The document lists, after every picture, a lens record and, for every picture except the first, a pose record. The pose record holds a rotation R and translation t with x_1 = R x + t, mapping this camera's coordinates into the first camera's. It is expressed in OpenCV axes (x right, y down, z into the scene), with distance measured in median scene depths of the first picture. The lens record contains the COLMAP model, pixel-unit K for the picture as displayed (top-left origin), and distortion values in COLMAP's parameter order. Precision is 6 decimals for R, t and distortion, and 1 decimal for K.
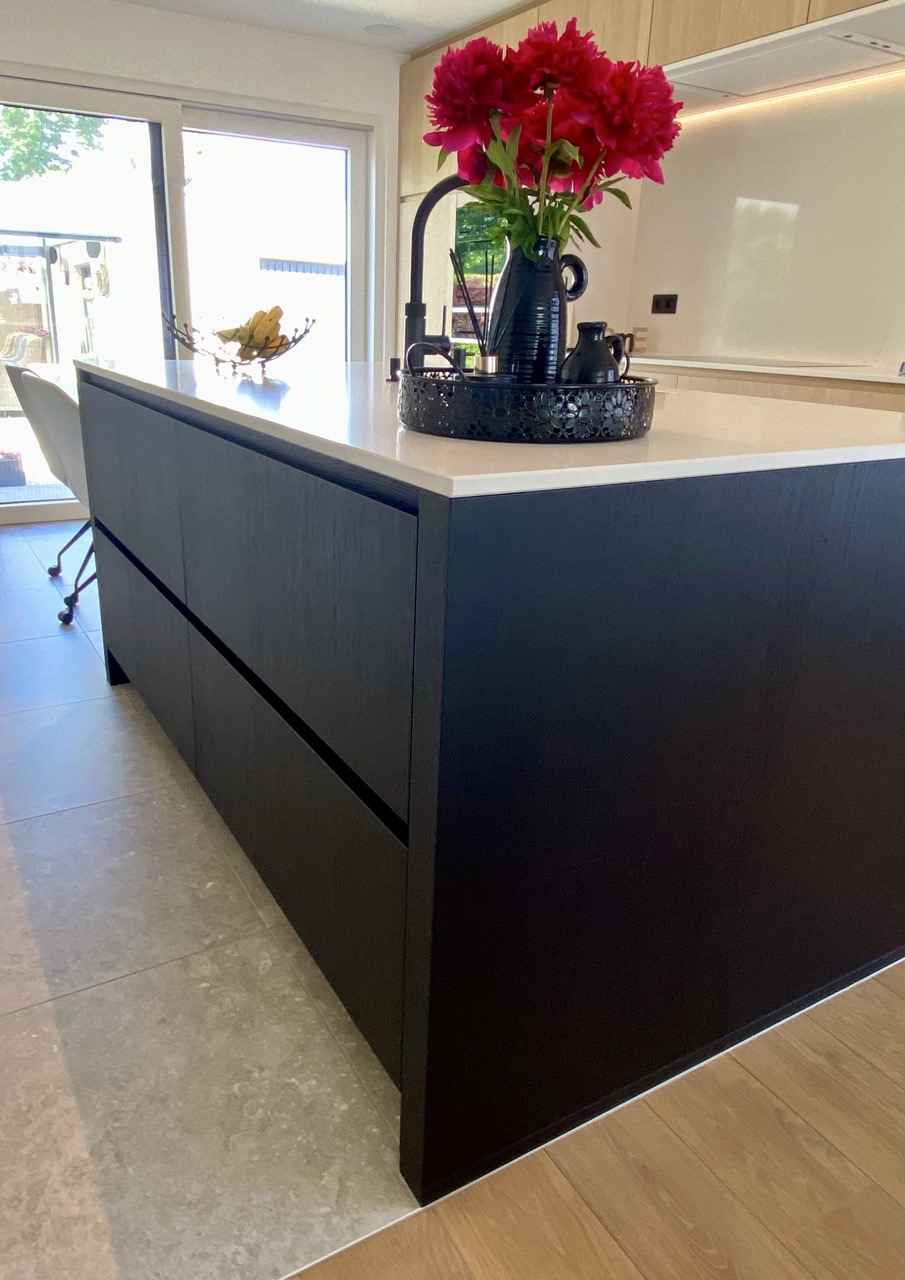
lens RADIAL K [[865.6, 0, 423.3], [0, 865.6, 650.8], [0, 0, 1]] dist [0.007276, -0.042431]
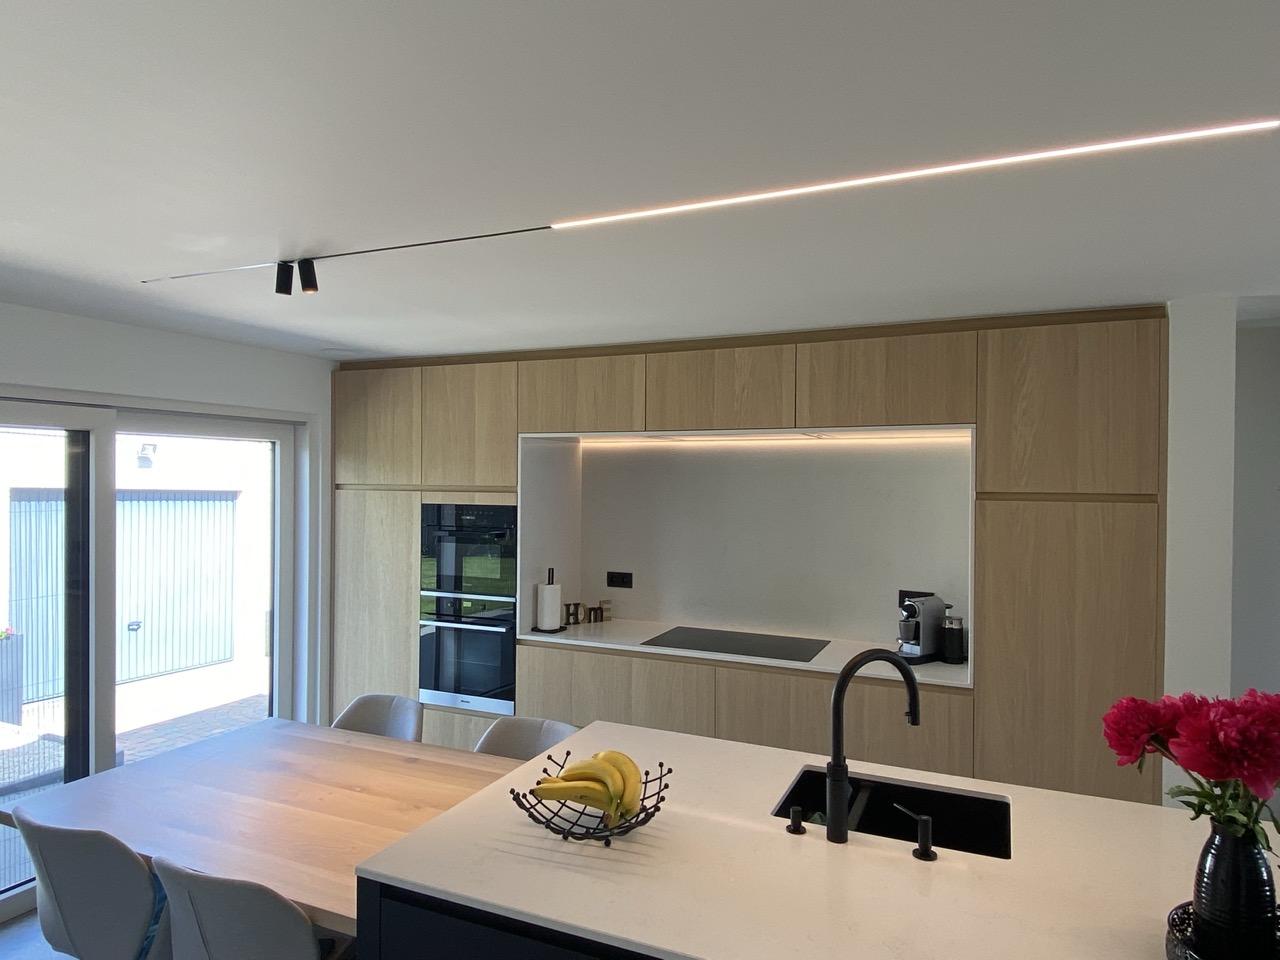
lens RADIAL K [[804.1, 0, 640.0], [0, 804.1, 480.0], [0, 0, 1]] dist [0.028365, -0.001650]
pose [[0.806687, -0.027105, 0.590357, -0.909835], [0.227943, 0.935922, -0.268500, -0.595128], [-0.545250, 0.351163, 0.761175, 0.256463]]
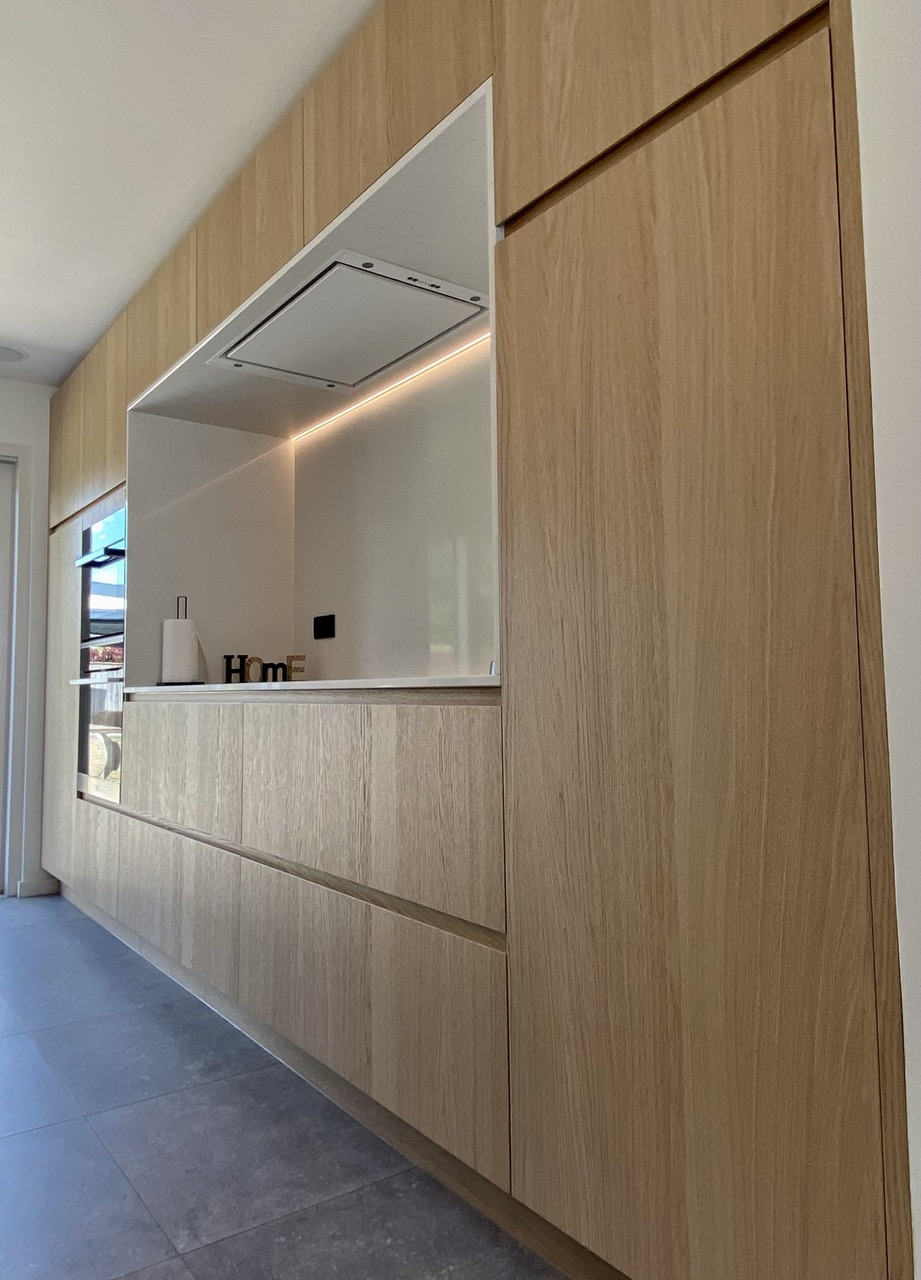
lens RADIAL K [[882.7, 0, 459.9], [0, 882.7, 617.8], [0, 0, 1]] dist [0.031572, -0.043294]
pose [[0.991928, -0.033110, 0.122403, 0.797166], [0.082737, 0.900506, -0.426900, -0.139432], [-0.096090, 0.433581, 0.895976, 0.683957]]
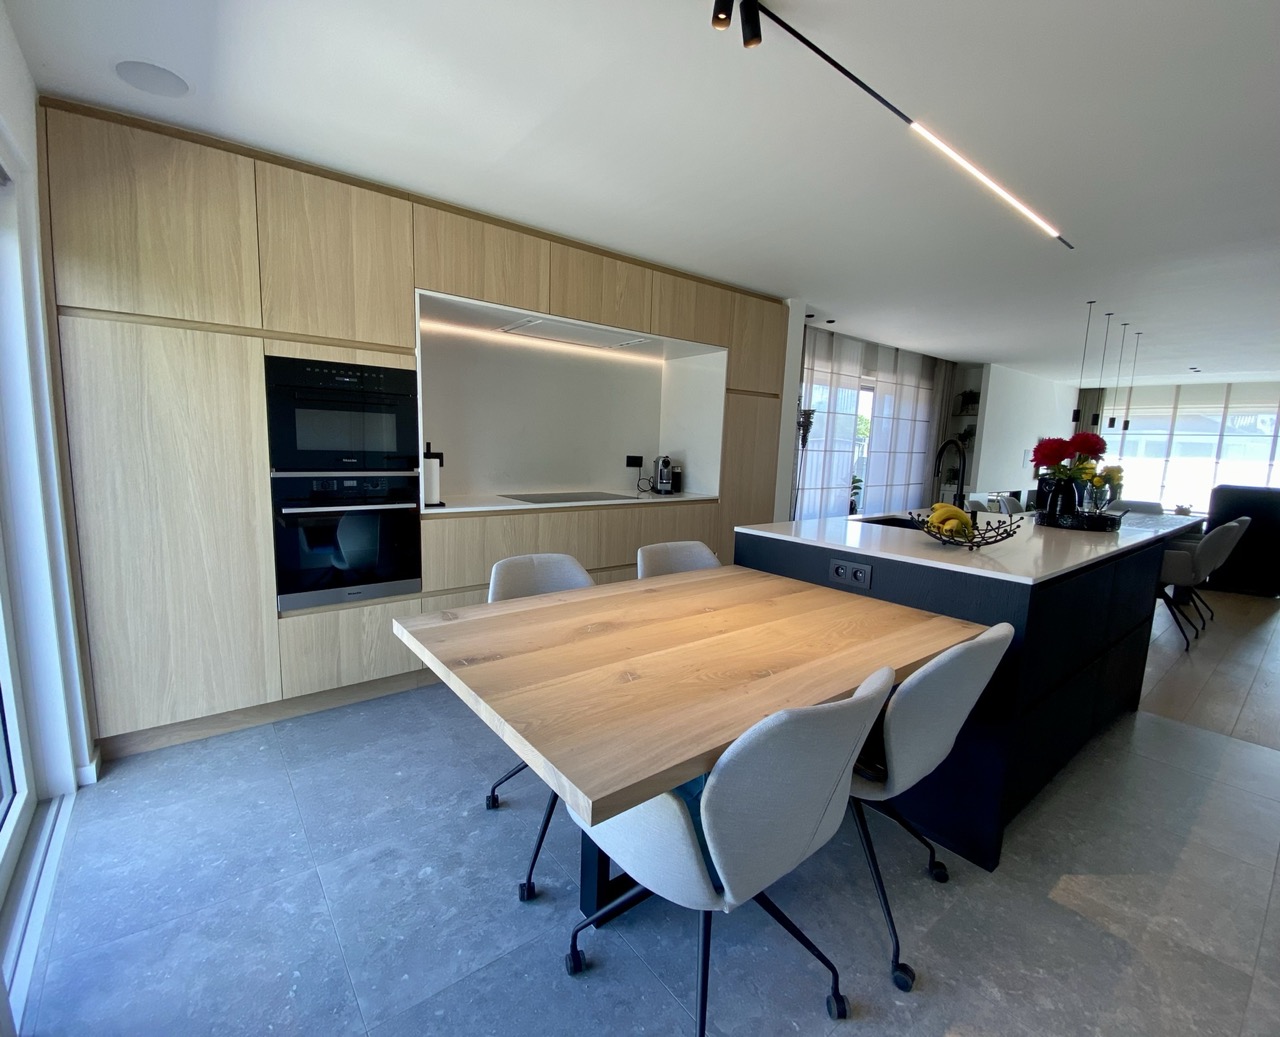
lens RADIAL K [[552.1, 0, 600.1], [0, 552.1, 525.7], [0, 0, 1]] dist [0.021051, -0.018770]
pose [[-0.112350, -0.165457, 0.979797, -1.445340], [0.330525, 0.923669, 0.193879, -1.016204], [-0.937086, 0.345630, -0.049087, 2.197578]]
